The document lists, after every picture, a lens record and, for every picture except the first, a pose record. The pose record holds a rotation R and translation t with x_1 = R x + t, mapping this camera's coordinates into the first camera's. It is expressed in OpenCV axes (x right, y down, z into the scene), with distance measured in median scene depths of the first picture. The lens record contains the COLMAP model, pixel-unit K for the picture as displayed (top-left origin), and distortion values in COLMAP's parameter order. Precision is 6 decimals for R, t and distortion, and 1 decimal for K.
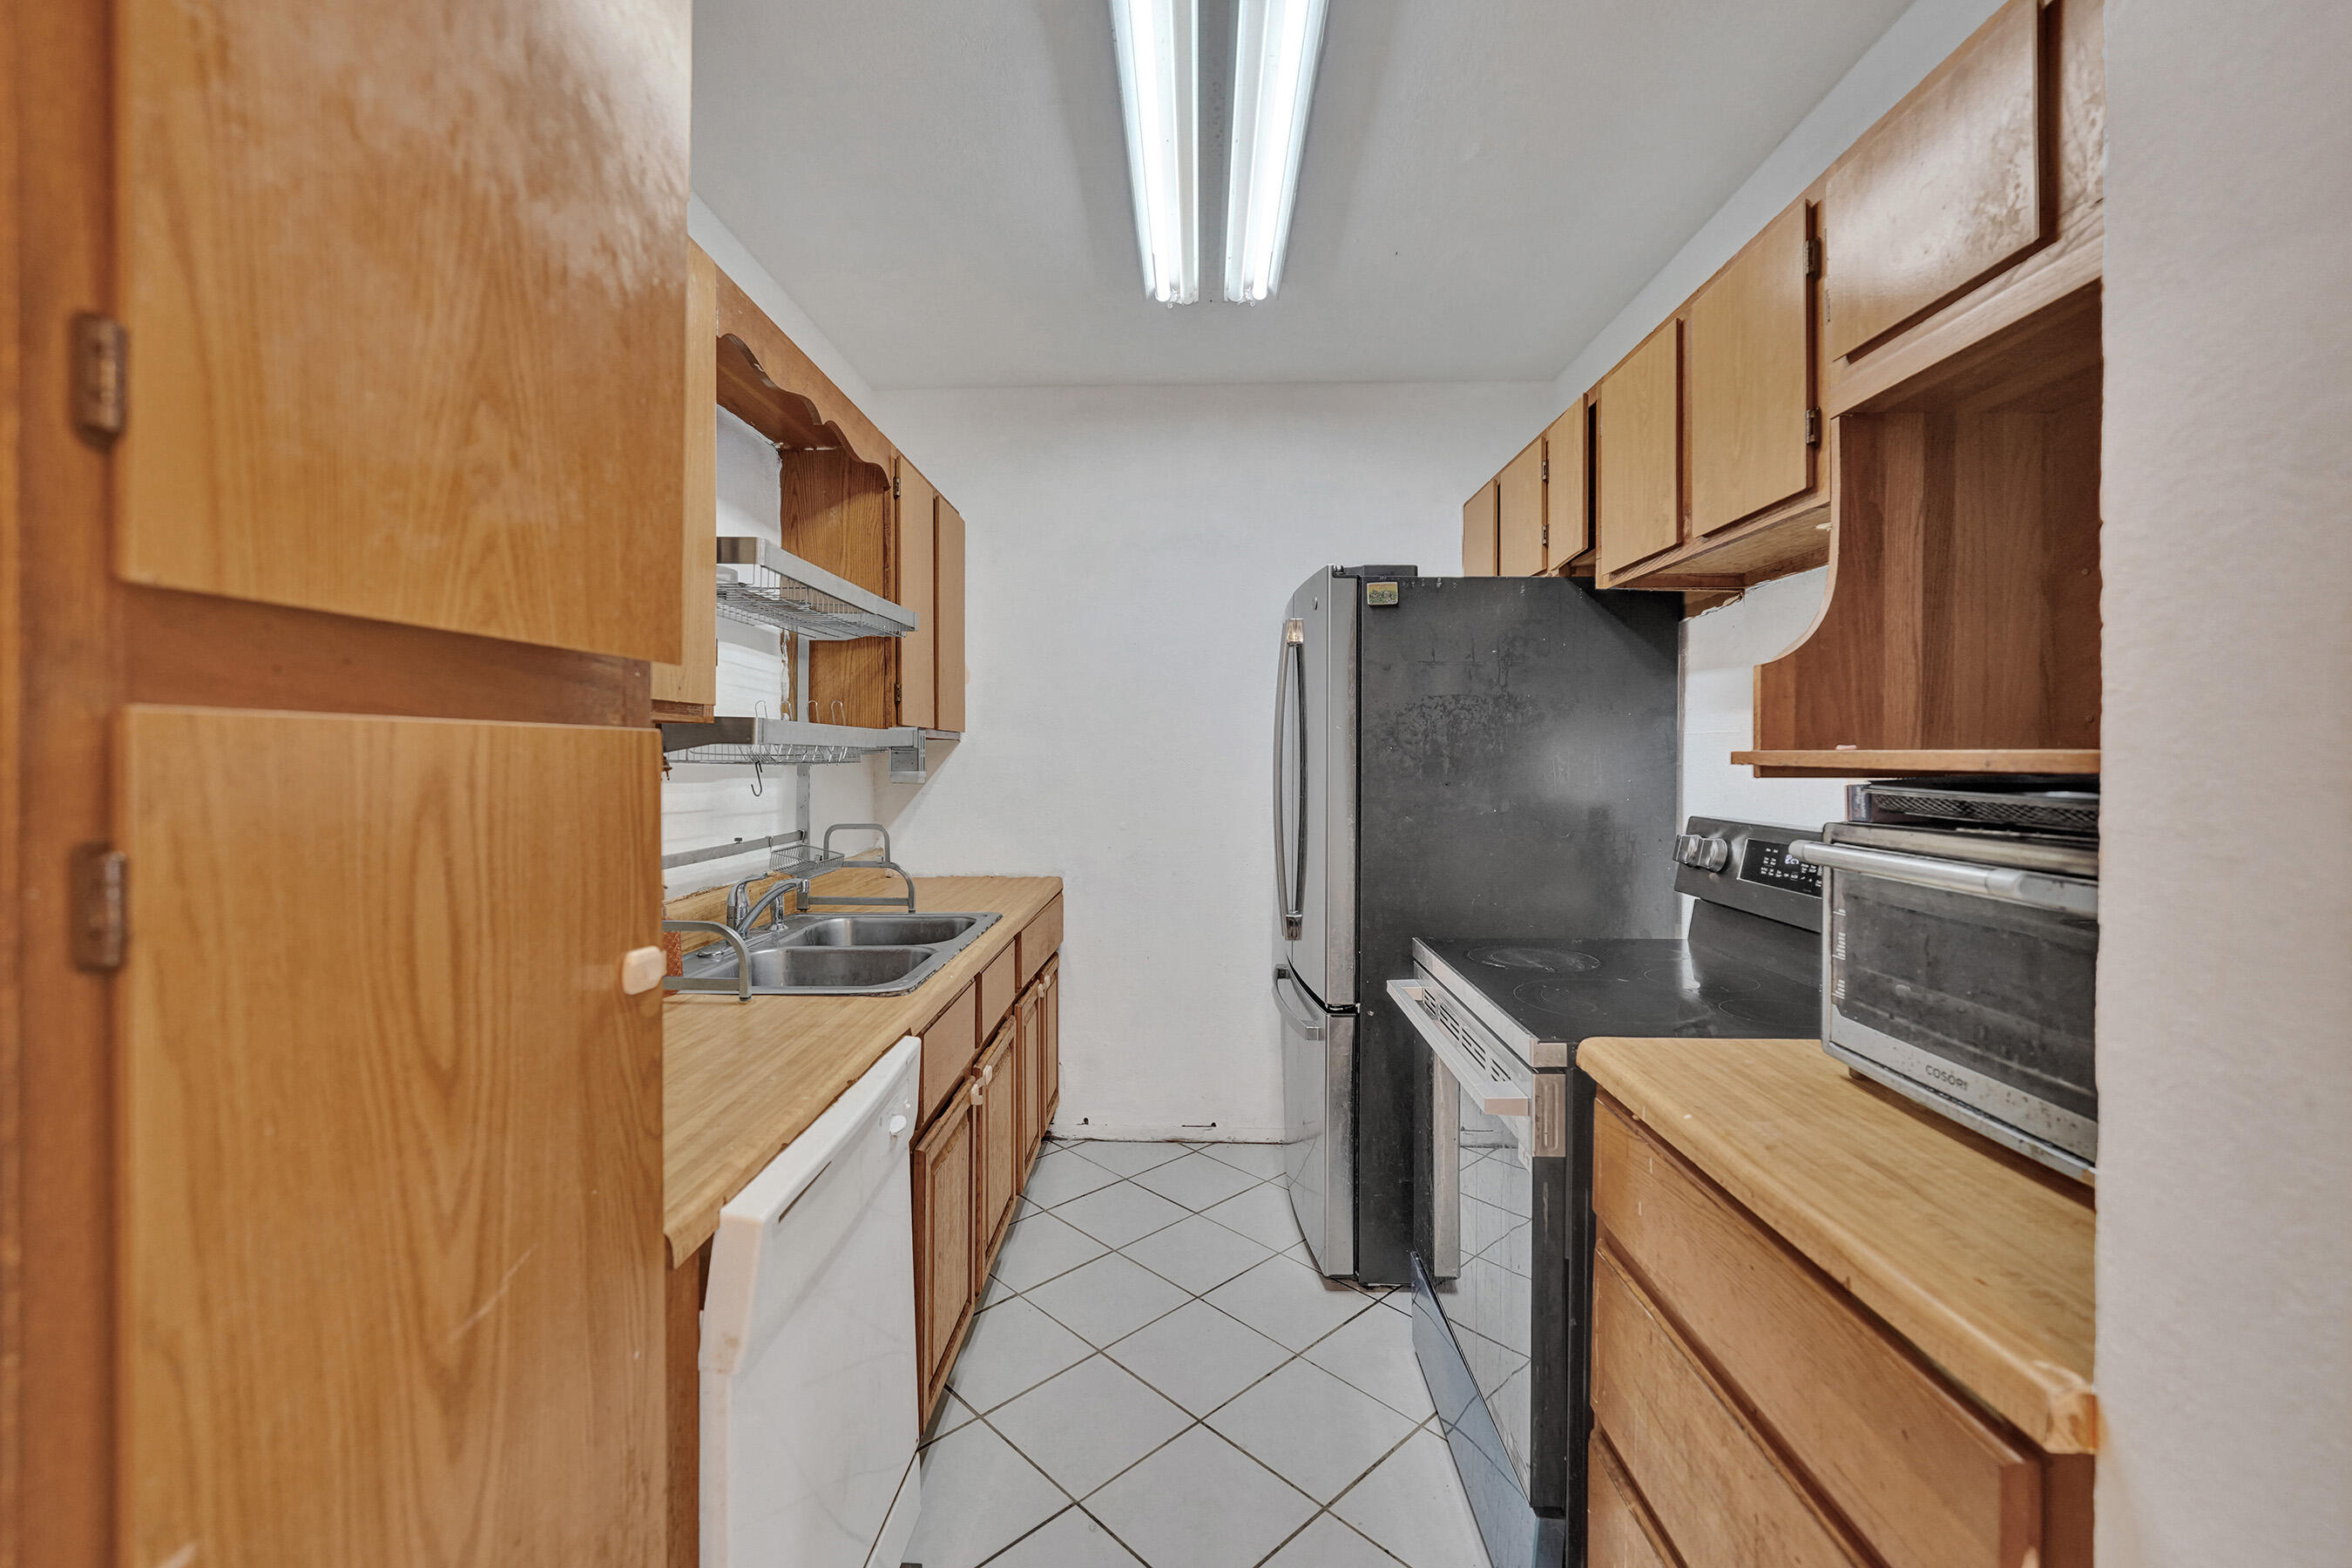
lens RADIAL K [[1001.1, 0, 1159.1], [0, 1001.1, 766.1], [0, 0, 1]] dist [-0.013222, 0.000625]
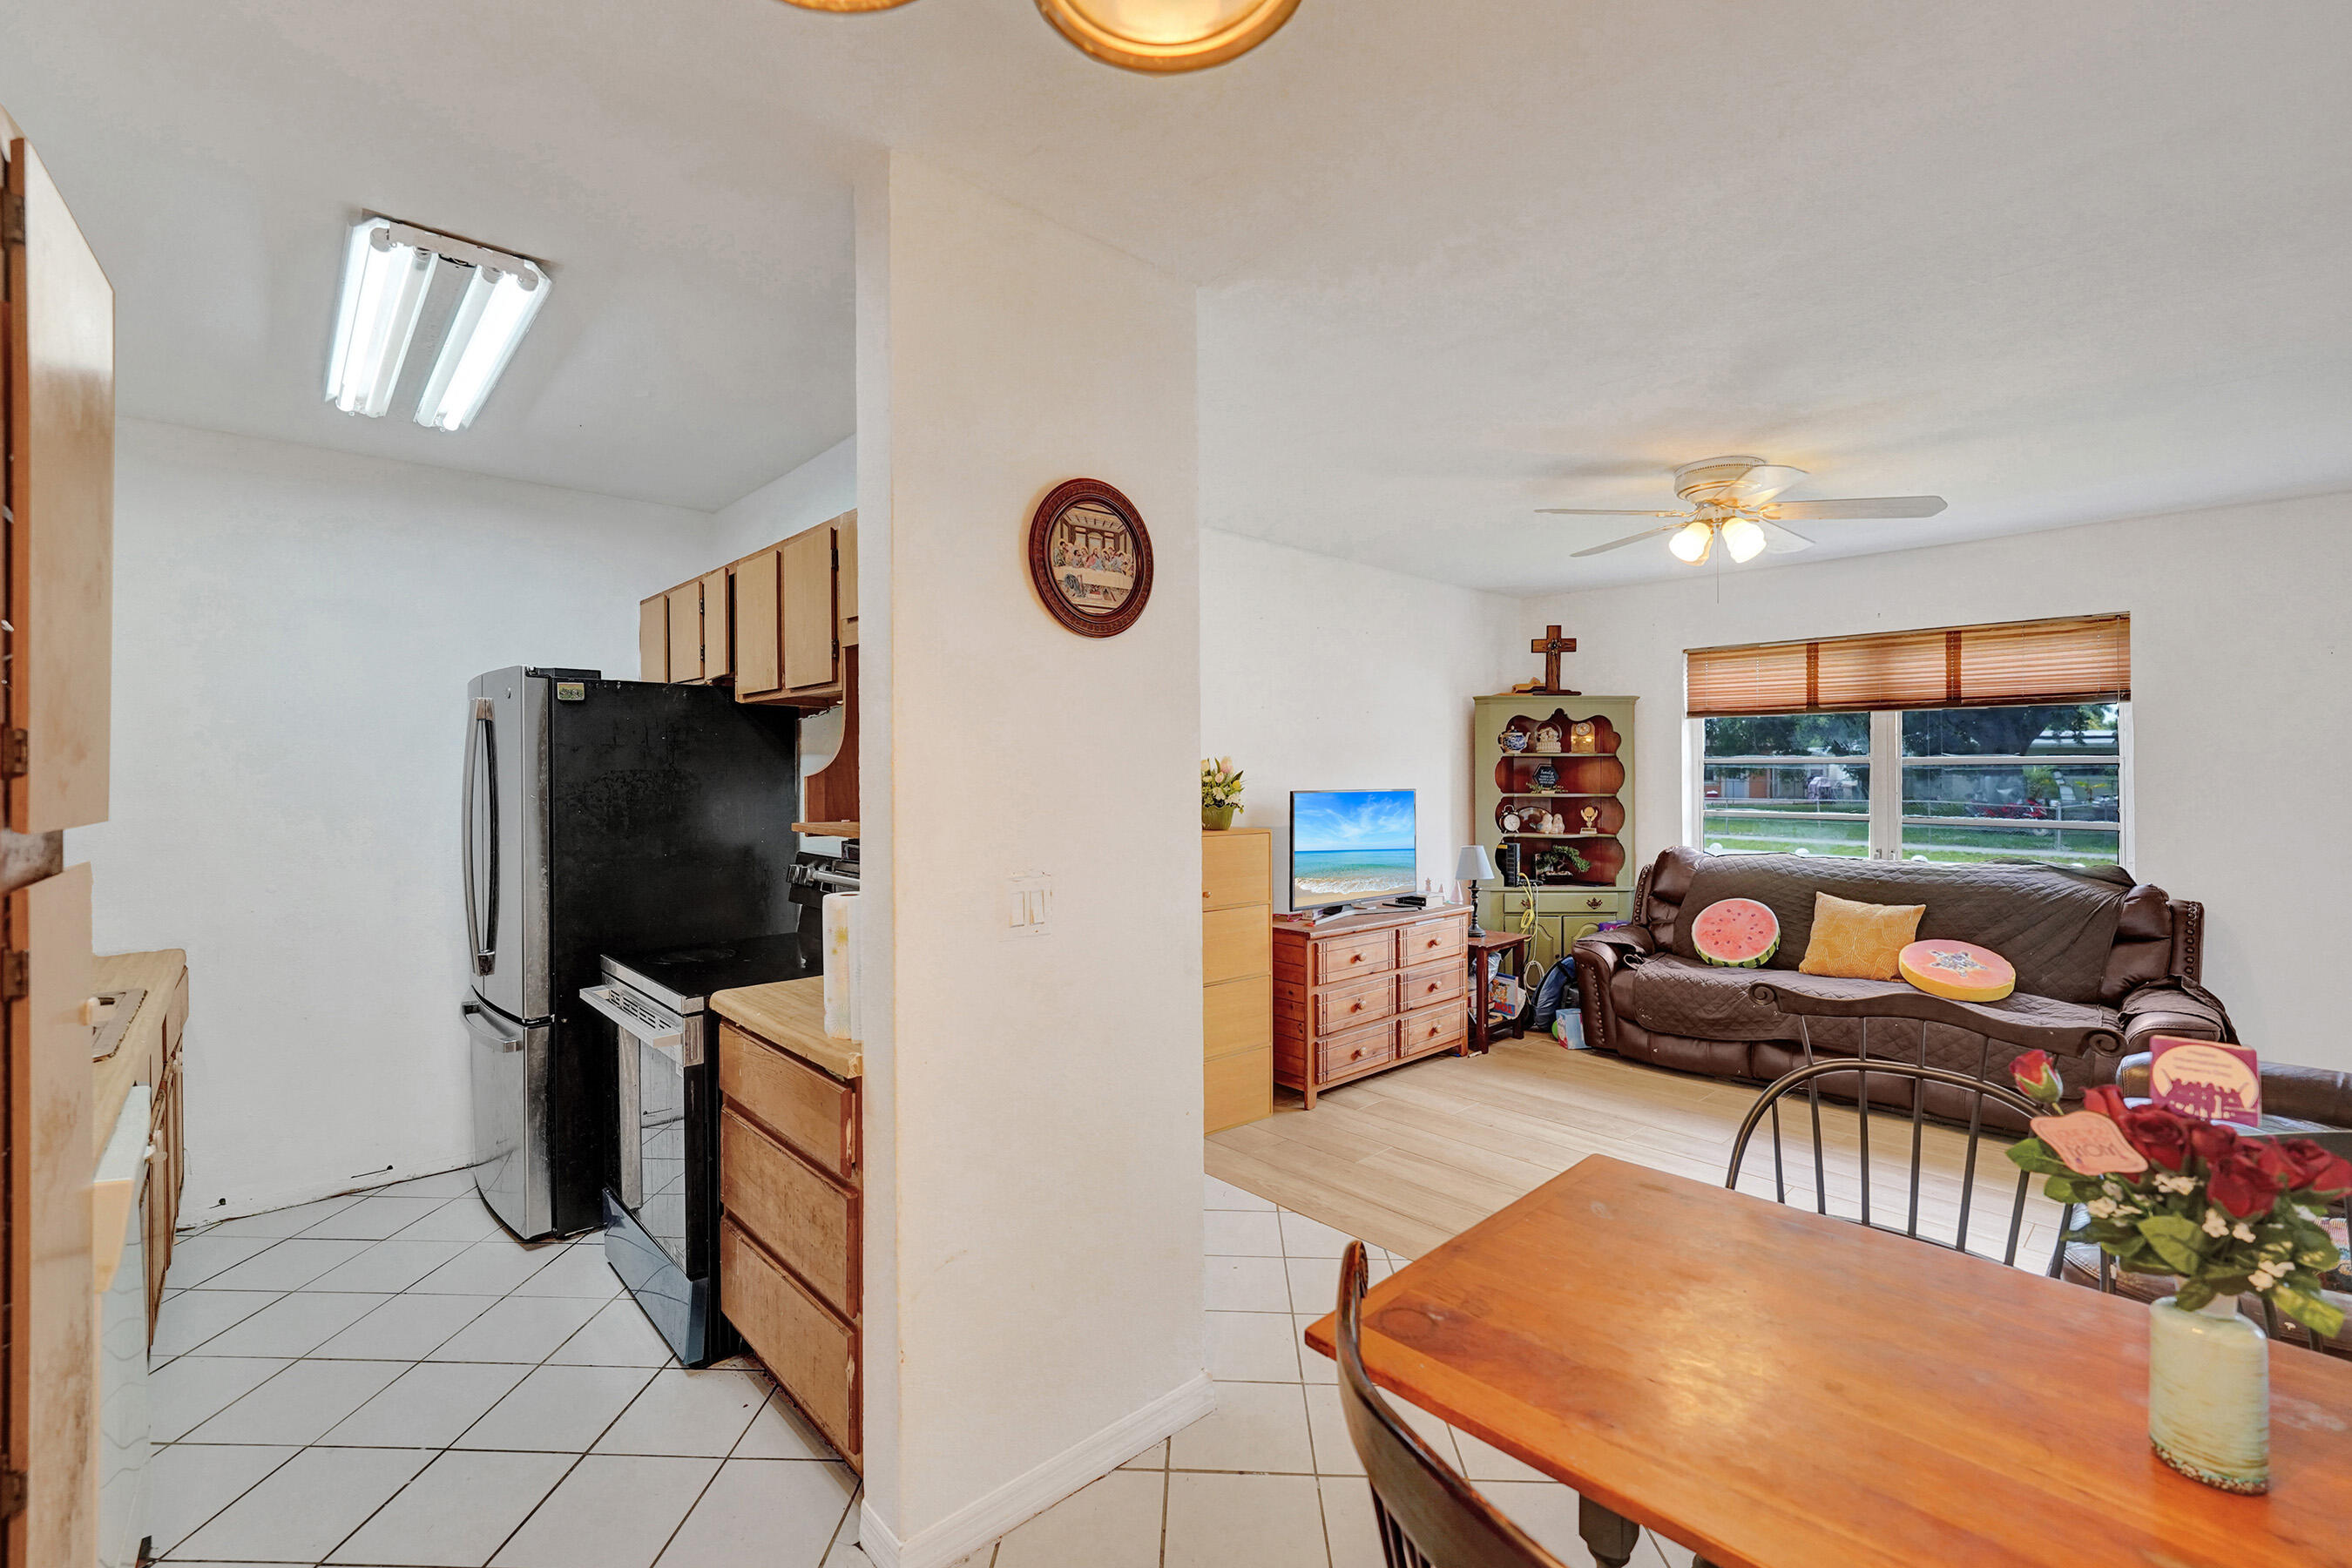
lens RADIAL K [[1001.1, 0, 1164.0], [0, 1001.1, 766.2], [0, 0, 1]] dist [-0.013222, 0.000625]
pose [[0.715889, -0.003081, 0.698207, -0.126588], [0.016902, 0.999774, -0.012918, -0.047552], [-0.698009, 0.021049, 0.715779, -0.451043]]
